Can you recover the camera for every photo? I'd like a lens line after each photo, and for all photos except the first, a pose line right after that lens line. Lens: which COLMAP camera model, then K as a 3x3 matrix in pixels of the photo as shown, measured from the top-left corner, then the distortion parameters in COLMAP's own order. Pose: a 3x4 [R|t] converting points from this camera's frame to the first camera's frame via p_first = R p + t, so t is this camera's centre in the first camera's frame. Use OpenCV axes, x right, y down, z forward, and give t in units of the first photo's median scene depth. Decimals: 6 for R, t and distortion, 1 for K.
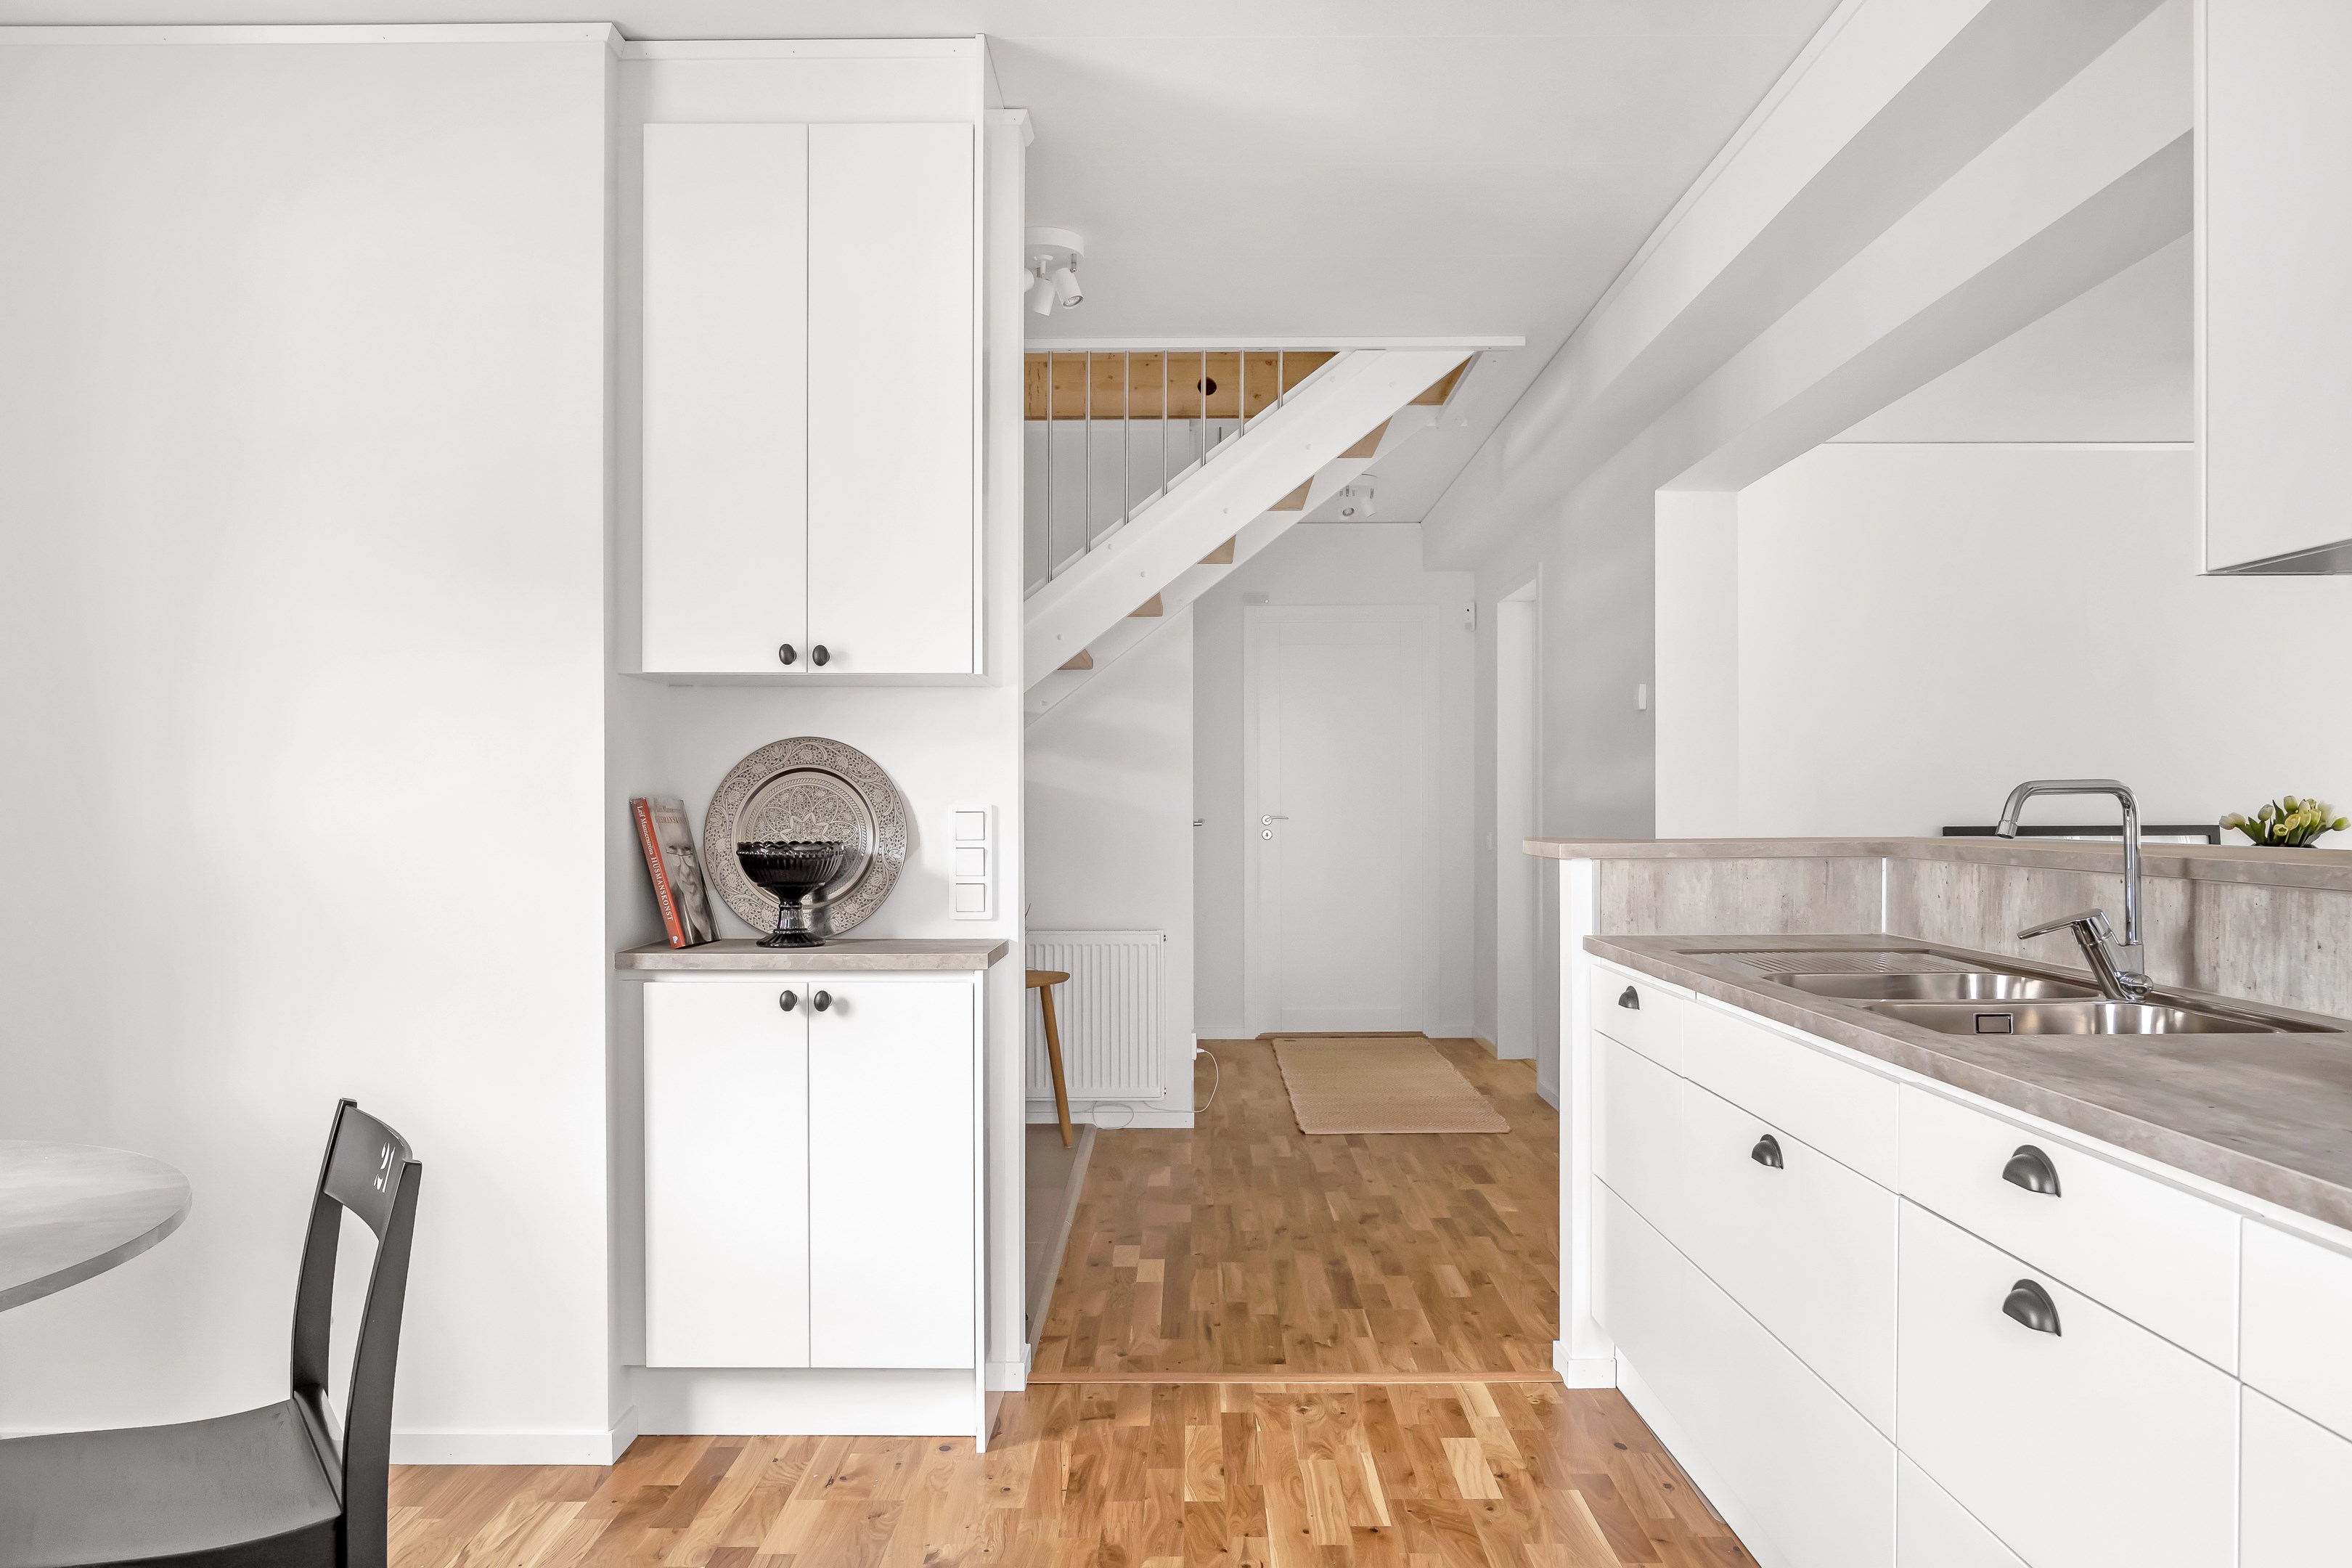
lens RADIAL K [[1643.0, 0, 1176.9], [0, 1643.0, 790.0], [0, 0, 1]] dist [-0.004616, -0.000015]
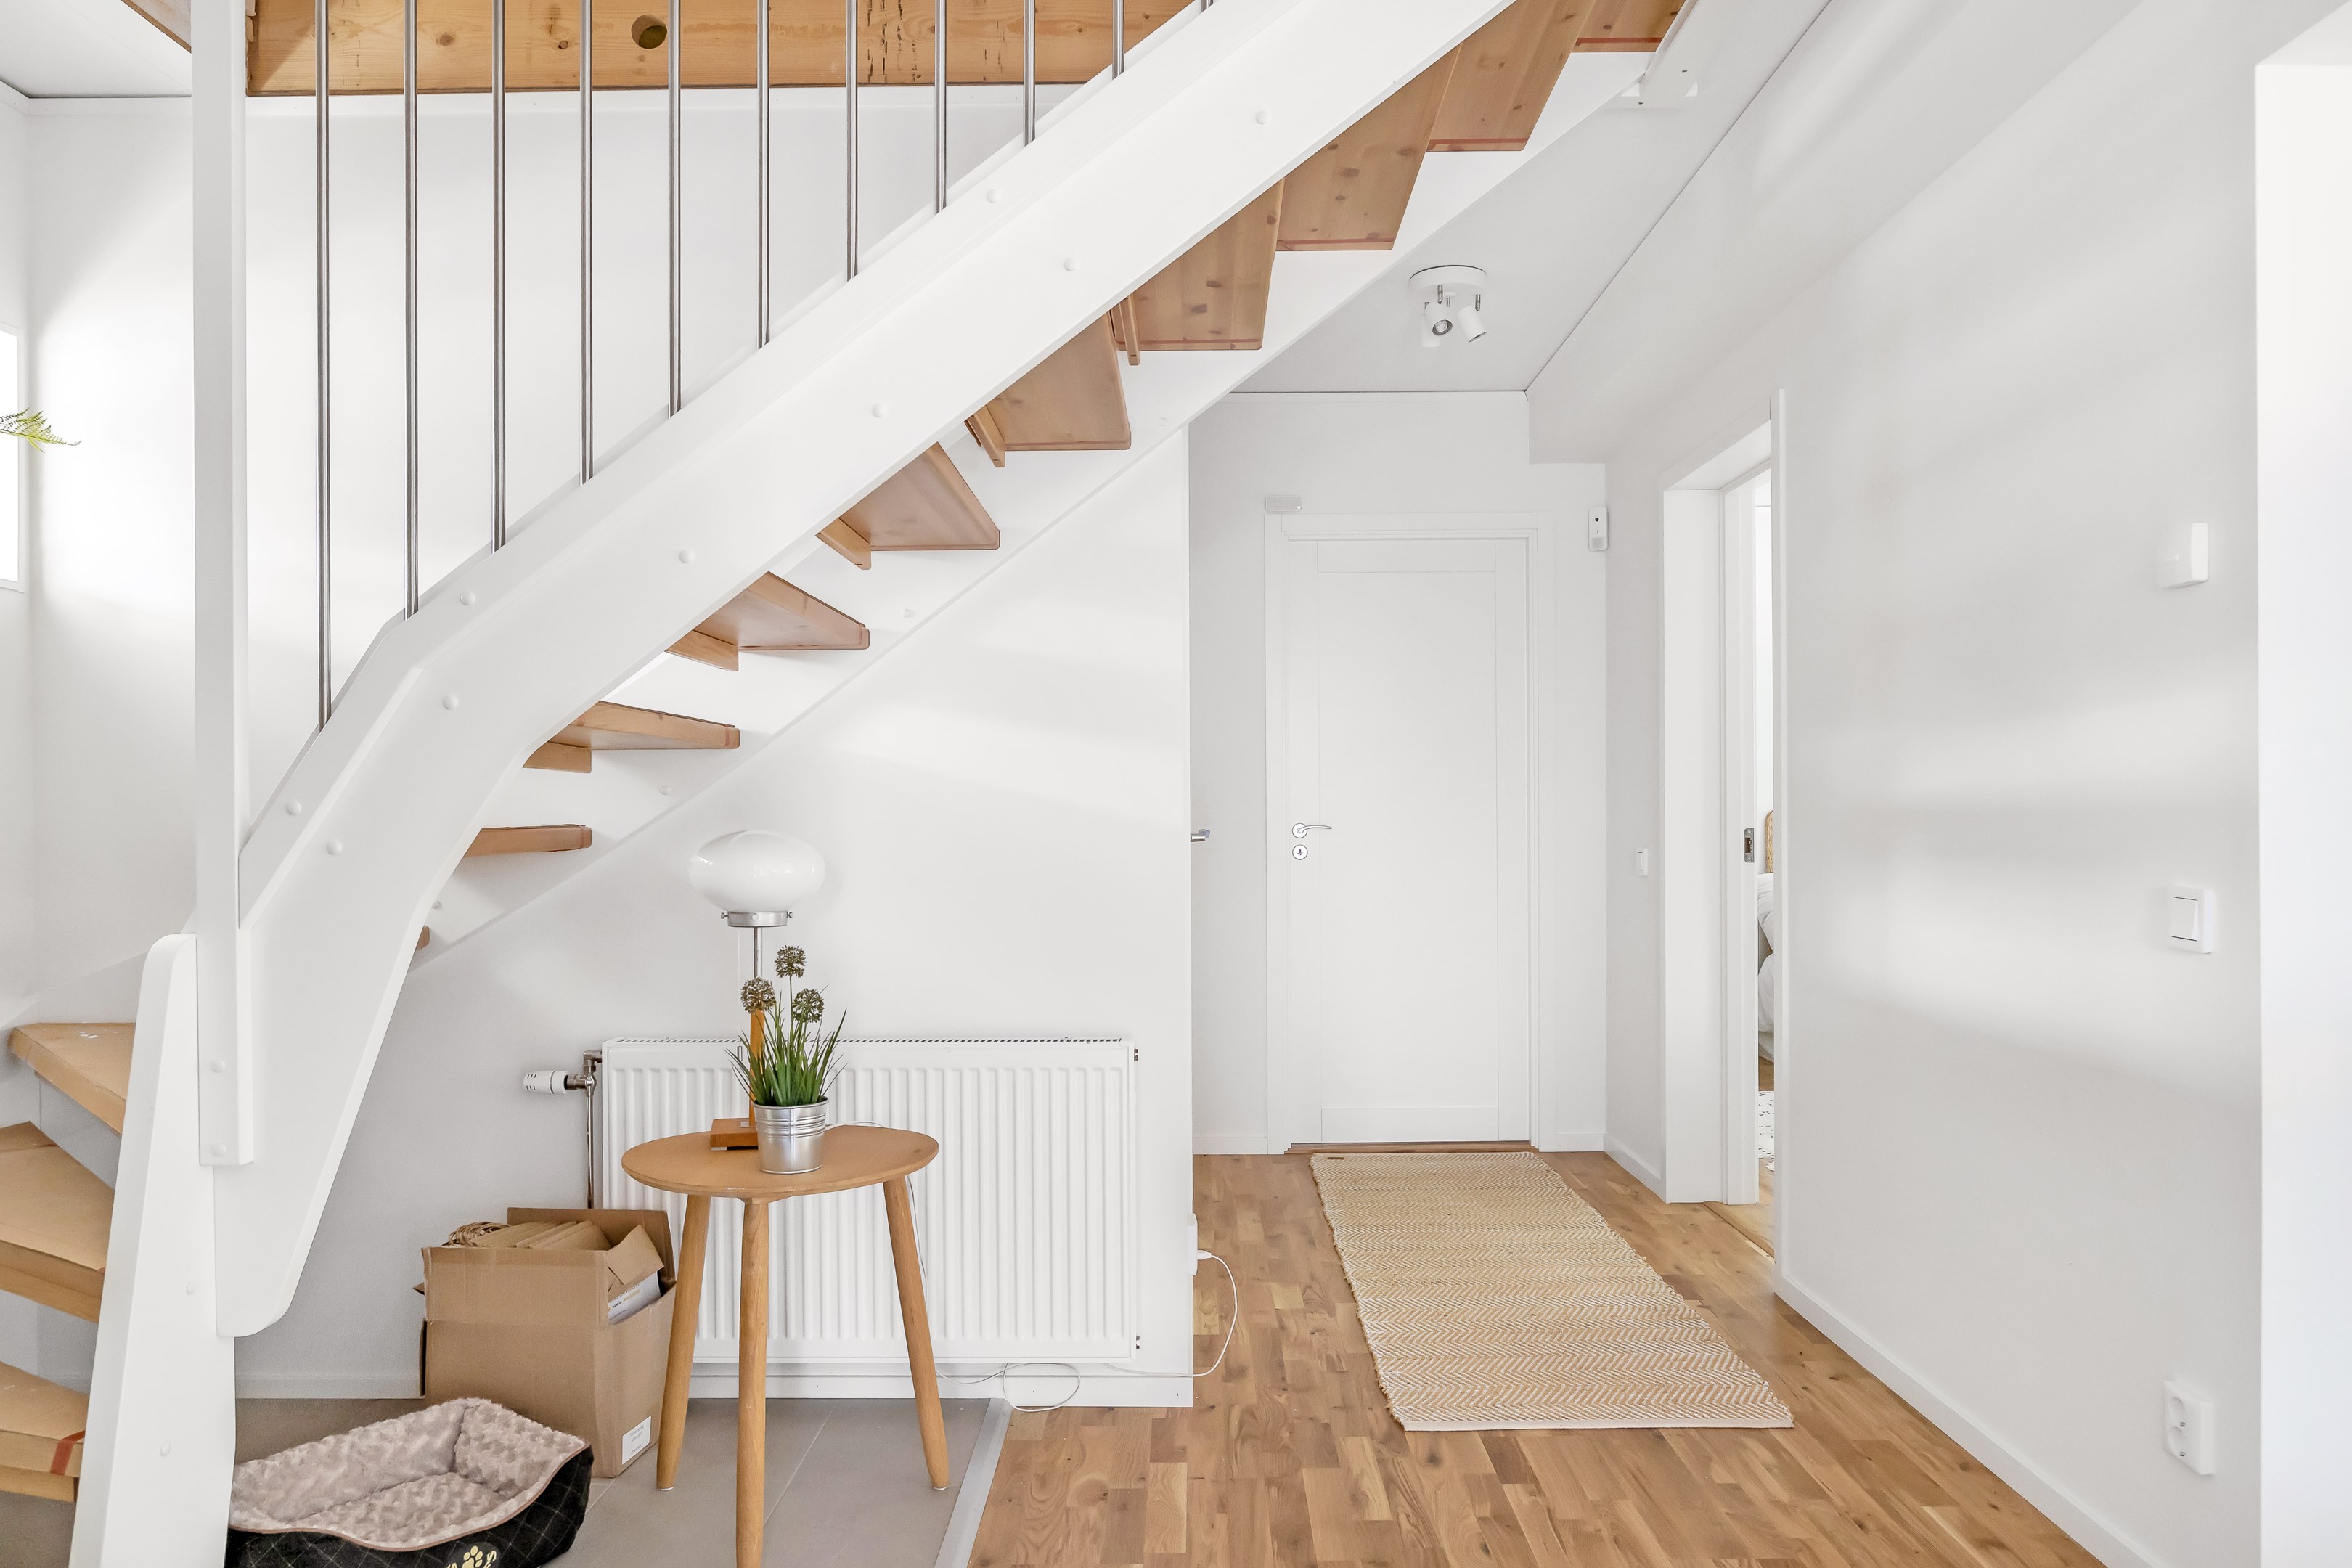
lens RADIAL K [[1618.3, 0, 1171.5], [0, 1618.3, 793.2], [0, 0, 1]] dist [-0.004081, -0.001434]
pose [[0.999988, -0.003070, -0.003884, 0.006155], [0.003058, 0.999991, -0.003083, 0.006981], [0.003893, 0.003071, 0.999988, 0.472704]]
